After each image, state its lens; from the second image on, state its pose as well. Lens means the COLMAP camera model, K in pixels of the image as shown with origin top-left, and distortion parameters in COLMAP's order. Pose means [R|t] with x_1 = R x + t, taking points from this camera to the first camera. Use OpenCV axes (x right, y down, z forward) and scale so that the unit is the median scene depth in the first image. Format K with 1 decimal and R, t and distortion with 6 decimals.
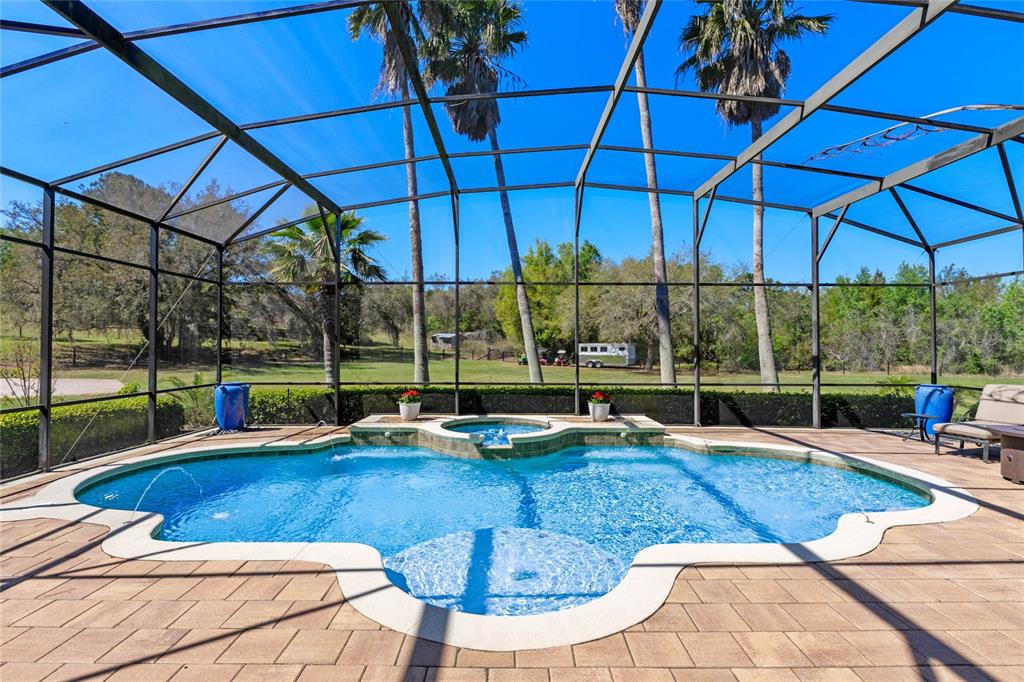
lens RADIAL K [[484.5, 0, 514.7], [0, 484.5, 334.9], [0, 0, 1]] dist [-0.003388, -0.000134]
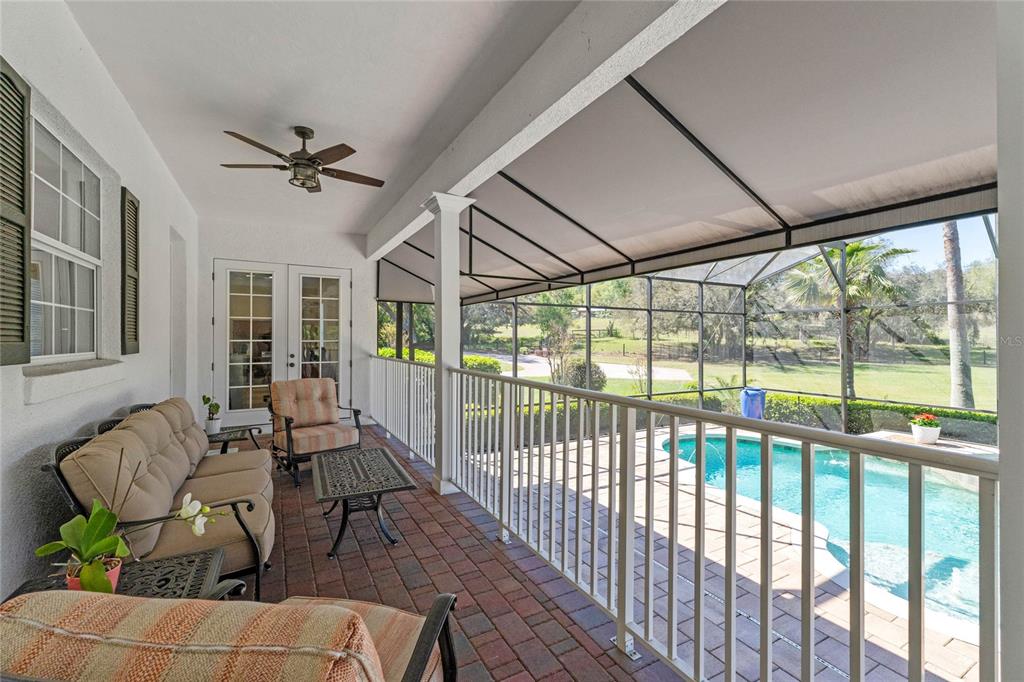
lens RADIAL K [[435.2, 0, 512.0], [0, 435.2, 341.0], [0, 0, 1]] dist [0.011526, 0.000035]
pose [[0.482223, 0.004387, -0.876037, 0.167713], [0.018833, 0.999704, 0.015373, -0.065697], [0.875846, -0.023912, 0.481998, -0.185304]]
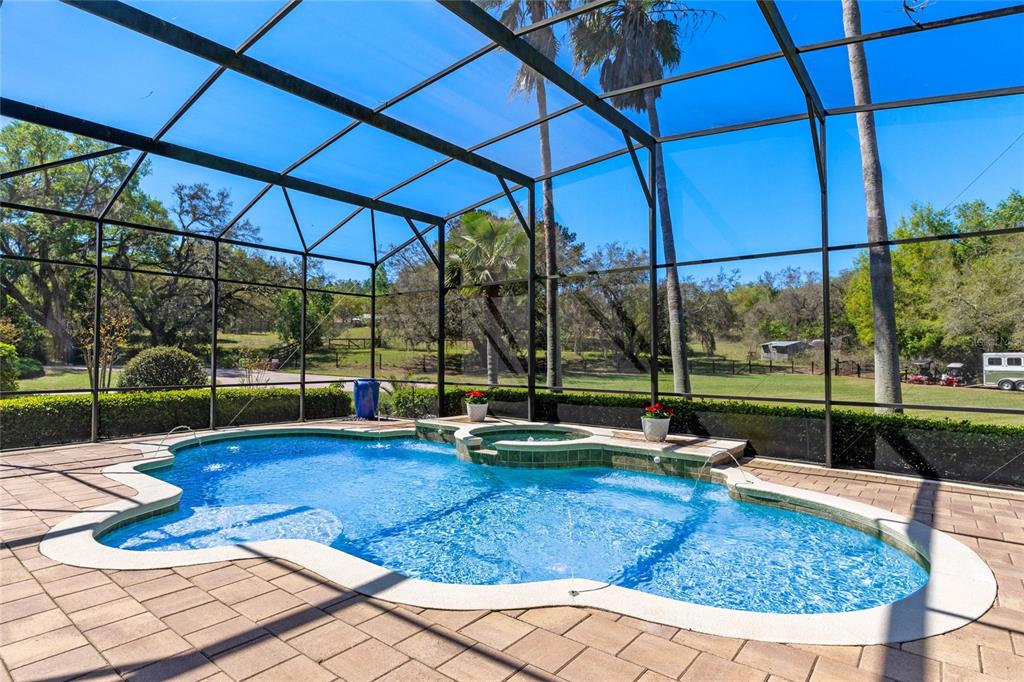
lens RADIAL K [[541.1, 0, 512.0], [0, 541.1, 341.0], [0, 0, 1]] dist [-0.003944, -0.001590]
pose [[0.779172, -0.016637, -0.626590, 0.541692], [0.010810, 0.999856, -0.013105, 0.026697], [0.626717, 0.003438, 0.779239, 0.181180]]
